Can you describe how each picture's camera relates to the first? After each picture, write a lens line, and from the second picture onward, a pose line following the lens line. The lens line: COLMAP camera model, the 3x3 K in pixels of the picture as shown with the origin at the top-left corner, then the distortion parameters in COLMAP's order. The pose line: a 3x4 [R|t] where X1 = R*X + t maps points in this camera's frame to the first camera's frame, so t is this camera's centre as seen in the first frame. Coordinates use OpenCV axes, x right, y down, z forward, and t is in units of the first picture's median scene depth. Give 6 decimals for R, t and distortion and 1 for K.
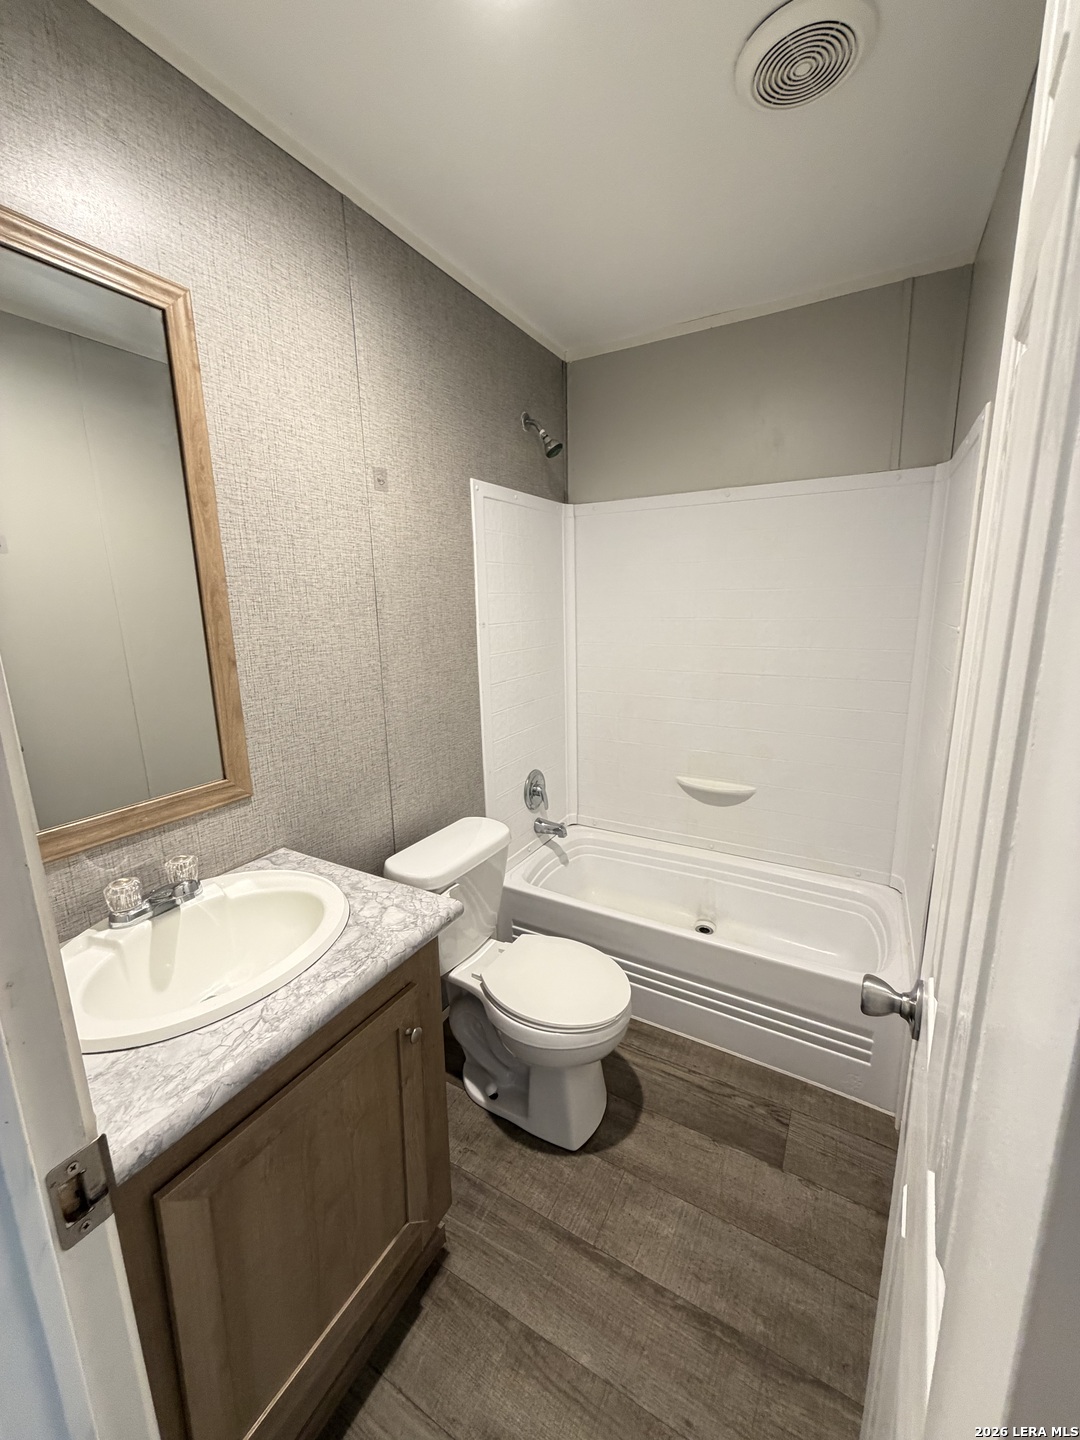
lens RADIAL K [[570.6, 0, 538.3], [0, 570.6, 715.2], [0, 0, 1]] dist [0.000364, 0.000088]
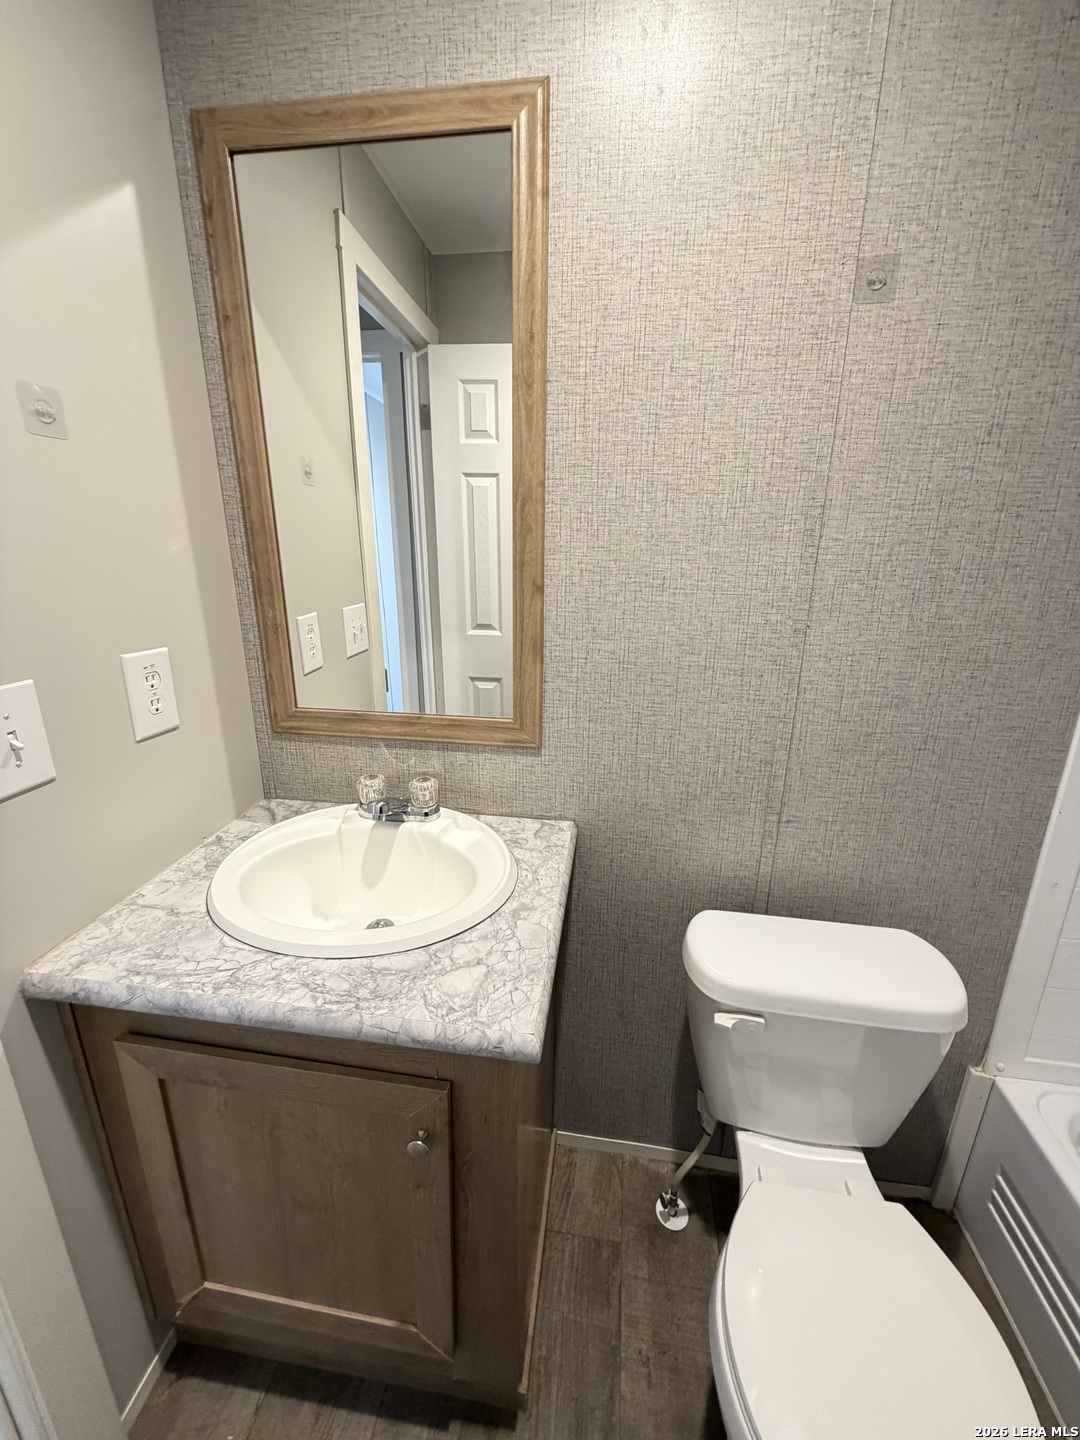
lens RADIAL K [[570.6, 0, 538.3], [0, 570.6, 715.2], [0, 0, 1]] dist [0.000364, 0.000088]
pose [[0.366737, 0.286800, -0.885014, 0.242579], [-0.201835, 0.953166, 0.225248, -0.099275], [0.908167, 0.096020, 0.407448, 0.655487]]
